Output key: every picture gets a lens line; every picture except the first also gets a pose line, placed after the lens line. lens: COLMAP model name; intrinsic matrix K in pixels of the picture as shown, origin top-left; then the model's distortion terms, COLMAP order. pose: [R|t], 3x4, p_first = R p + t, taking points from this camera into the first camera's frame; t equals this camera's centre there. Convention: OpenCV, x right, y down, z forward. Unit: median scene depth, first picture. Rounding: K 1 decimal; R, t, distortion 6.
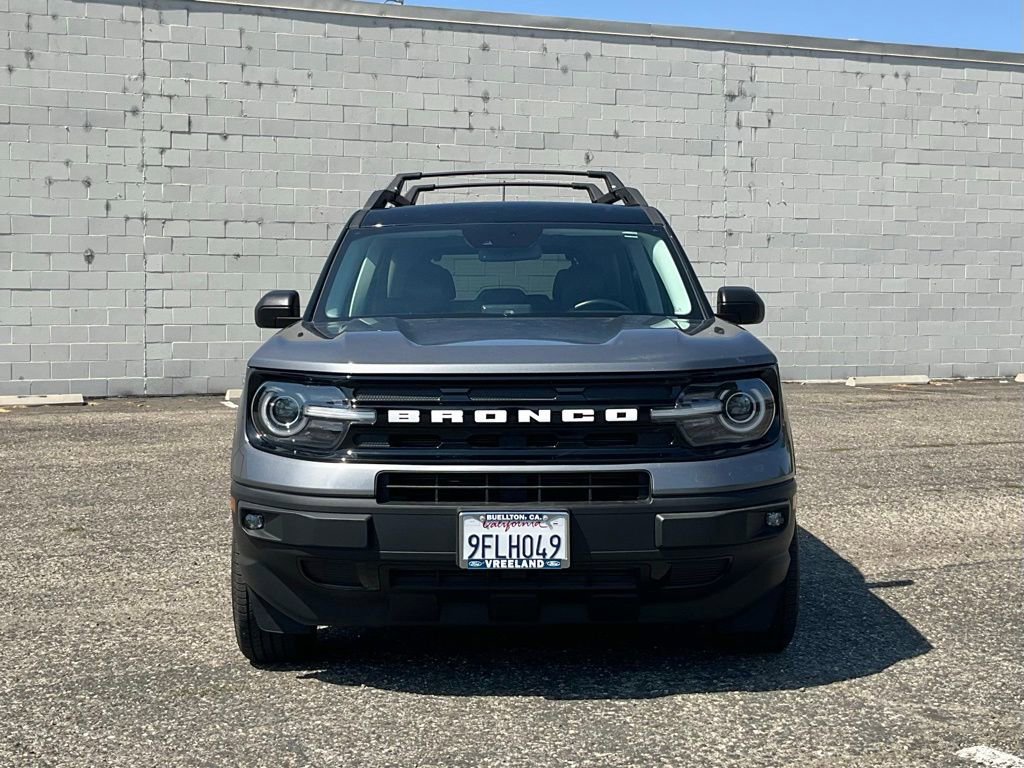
lens RADIAL K [[1382.1, 0, 449.4], [0, 1382.1, 286.4], [0, 0, 1]] dist [0.064397, 0.000000]
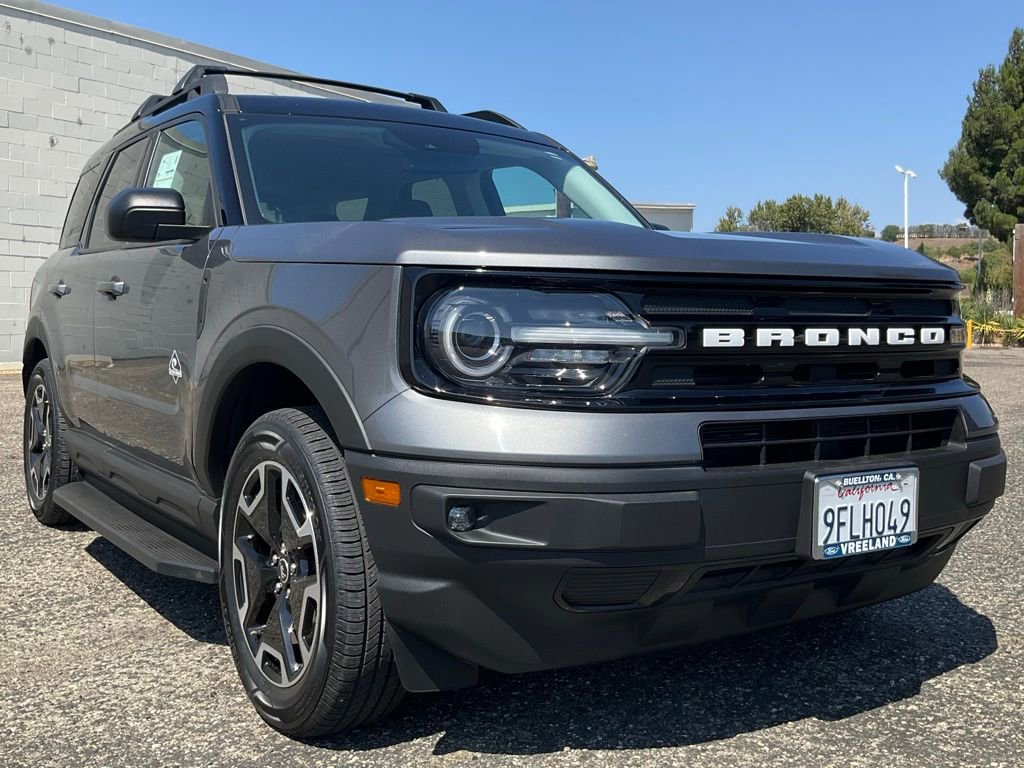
lens RADIAL K [[1103.0, 0, 484.7], [0, 1103.0, 346.8], [0, 0, 1]] dist [0.005797, 0.000000]
pose [[0.823913, -0.002269, 0.566712, -0.419988], [-0.023371, 0.999005, 0.037978, 0.081604], [-0.566234, -0.044535, 0.823040, 0.640599]]
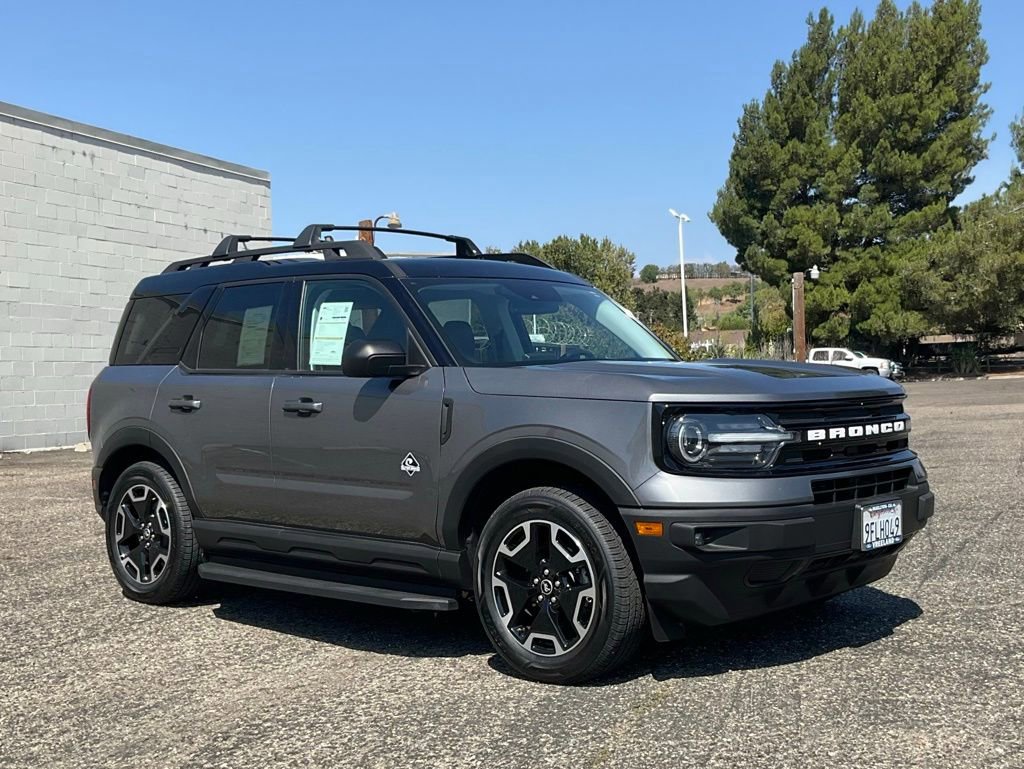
lens RADIAL K [[1315.3, 0, 560.5], [0, 1315.3, 406.2], [0, 0, 1]] dist [0.027811, 0.000000]
pose [[0.630963, -0.027959, 0.775309, -1.075197], [0.003782, 0.999449, 0.032964, 0.029808], [-0.775804, -0.017867, 0.630721, 0.447484]]
